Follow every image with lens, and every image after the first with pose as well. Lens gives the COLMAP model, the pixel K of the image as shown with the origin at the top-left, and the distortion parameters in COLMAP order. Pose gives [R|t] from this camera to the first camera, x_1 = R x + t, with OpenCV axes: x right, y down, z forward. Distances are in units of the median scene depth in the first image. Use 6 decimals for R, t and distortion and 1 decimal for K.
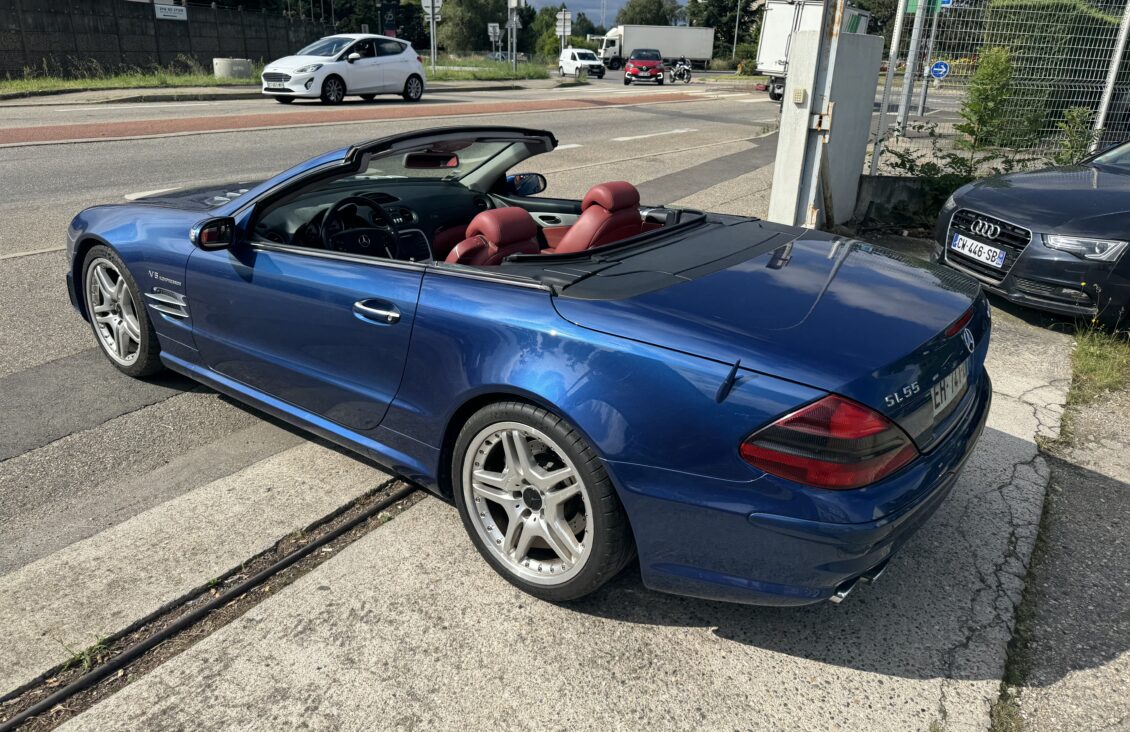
lens RADIAL K [[800.9, 0, 573.1], [0, 800.9, 364.2], [0, 0, 1]] dist [0.025292, -0.029468]
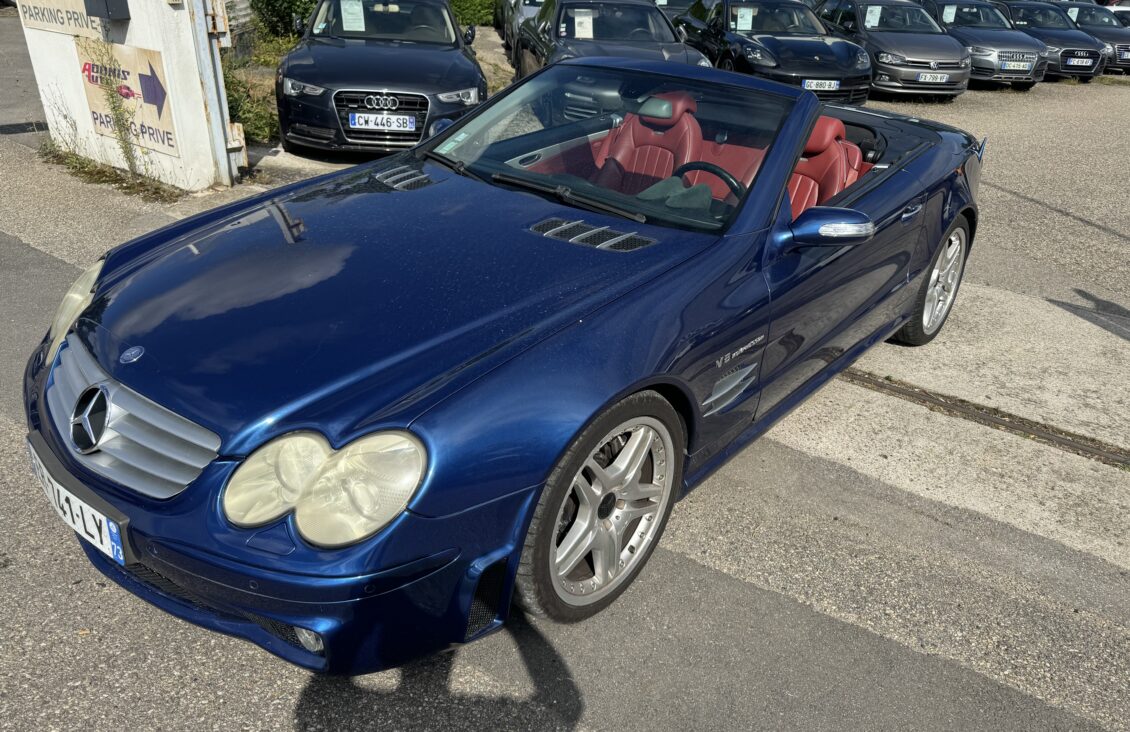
lens RADIAL K [[800.9, 0, 573.1], [0, 800.9, 364.2], [0, 0, 1]] dist [0.025292, -0.029468]
pose [[0.061496, -0.477799, 0.876314, -1.466599], [0.333799, 0.837267, 0.433085, -0.574275], [-0.940636, 0.265880, 0.210978, 1.305555]]
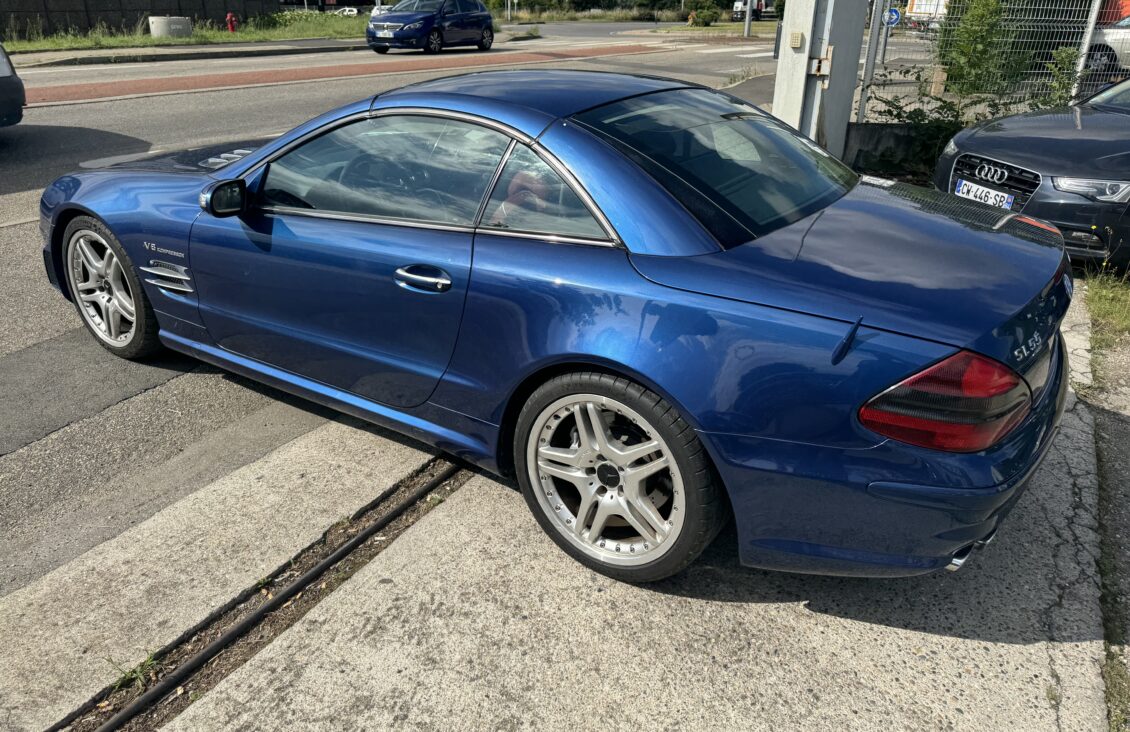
lens RADIAL K [[800.9, 0, 573.1], [0, 800.9, 364.2], [0, 0, 1]] dist [0.025292, -0.029468]
pose [[0.997839, -0.039631, 0.052413, -0.128048], [0.037018, 0.998067, 0.049917, -0.007698], [-0.054290, -0.047869, 0.997377, 0.078266]]
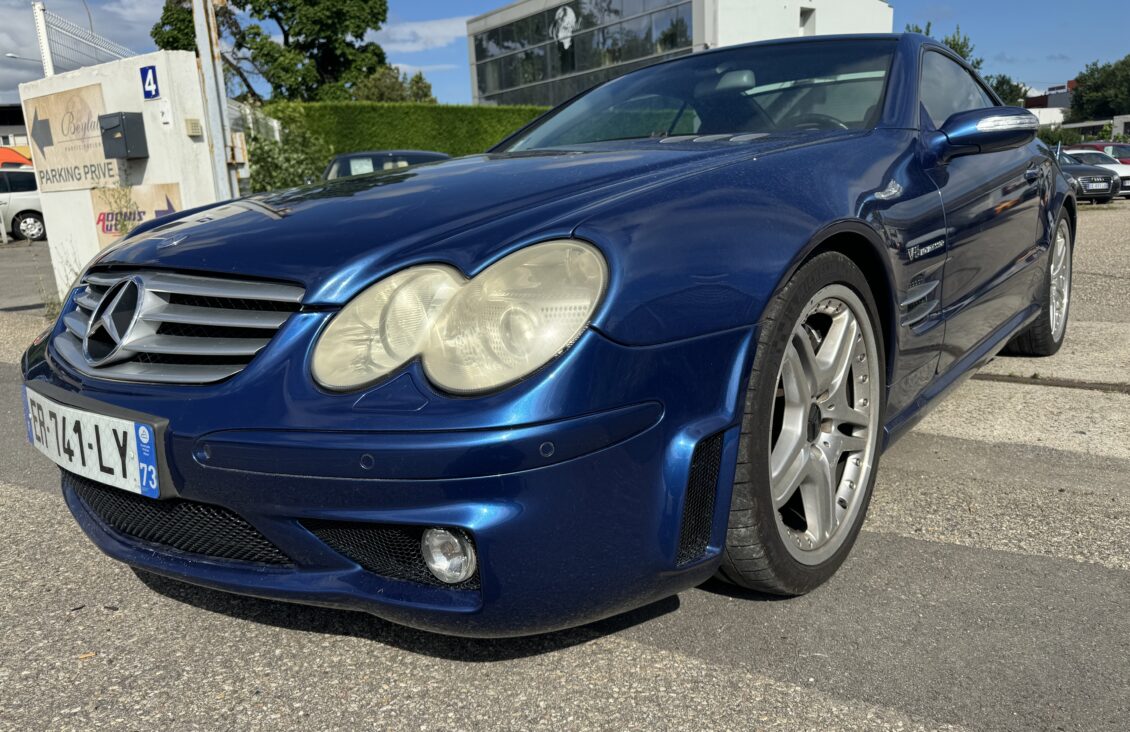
lens RADIAL K [[809.3, 0, 565.0], [0, 809.3, 366.0], [0, 0, 1]] dist [-0.012780, 0.003678]
pose [[0.028208, -0.239984, 0.970367, -1.387719], [0.418743, 0.884308, 0.206528, -0.310556], [-0.907667, 0.400509, 0.125436, 1.572230]]
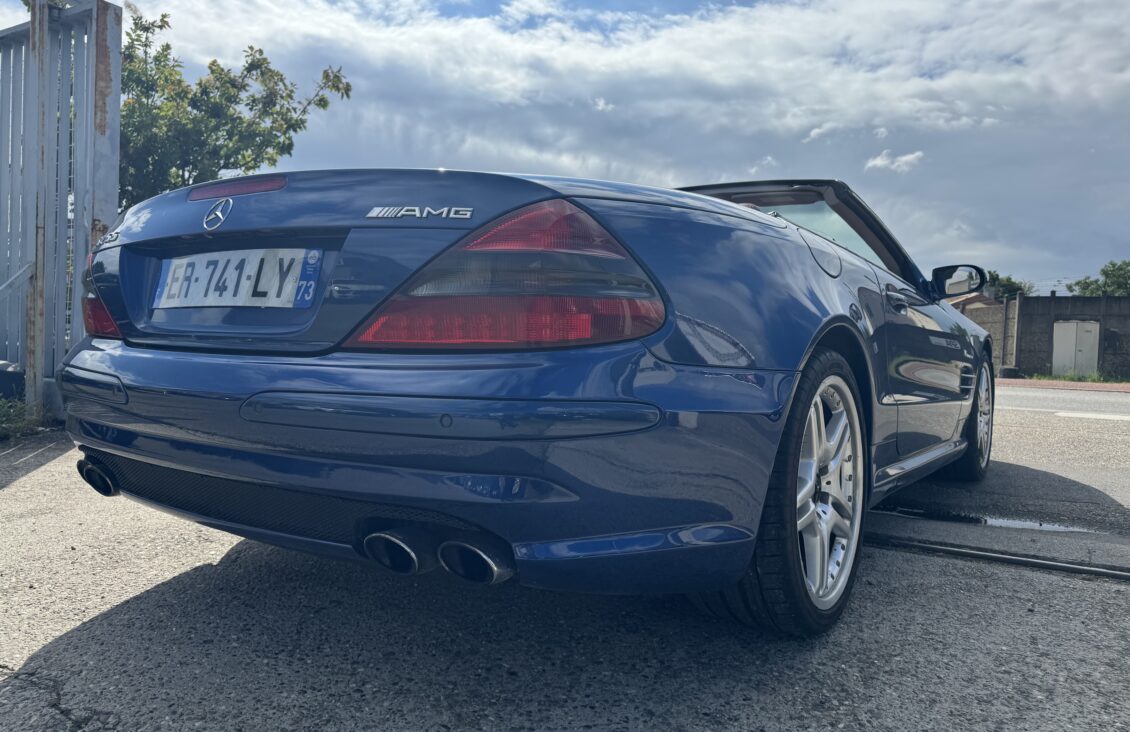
lens RADIAL K [[803.2, 0, 565.0], [0, 803.2, 366.0], [0, 0, 1]] dist [0.000198, 0.001032]
pose [[0.051365, -0.006724, -0.998657, 1.047429], [-0.397959, 0.917016, -0.026643, -0.011794], [0.915964, 0.398793, 0.044427, 1.162458]]
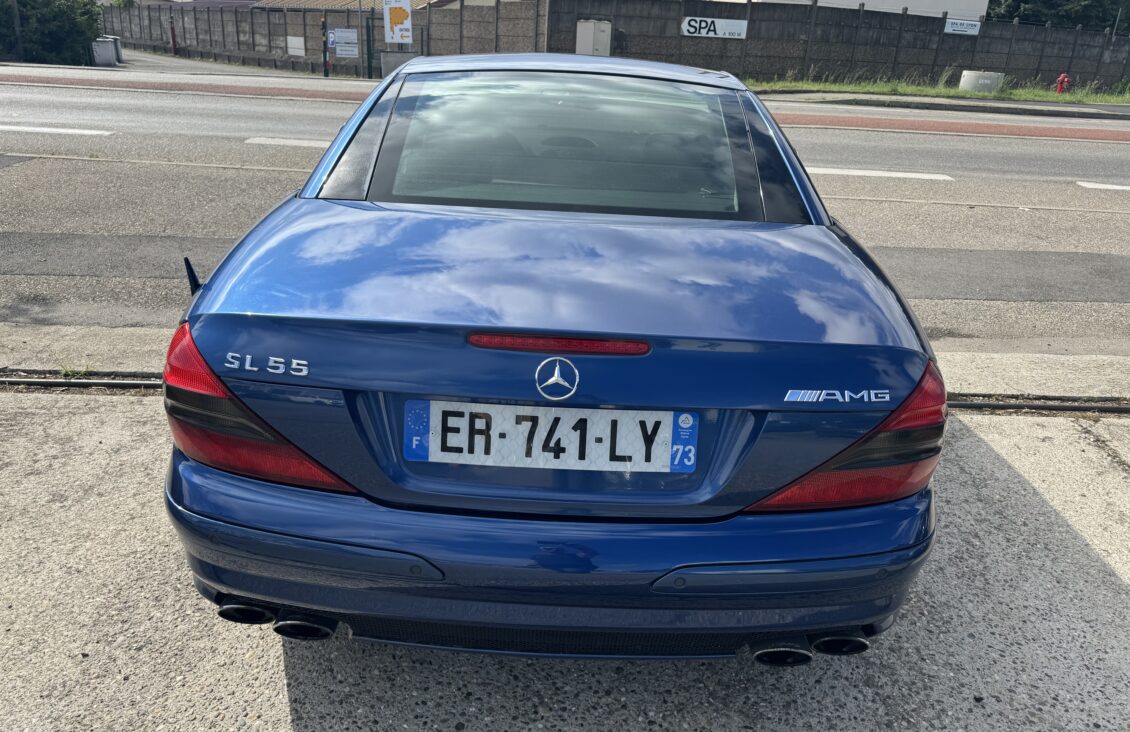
lens RADIAL K [[815.5, 0, 554.4], [0, 815.5, 348.1], [0, 0, 1]] dist [-0.001602, -0.002451]
pose [[0.590389, 0.291095, -0.752797, 0.837945], [-0.326762, 0.939047, 0.106849, -0.102266], [0.738016, 0.182903, 0.649522, 0.563650]]
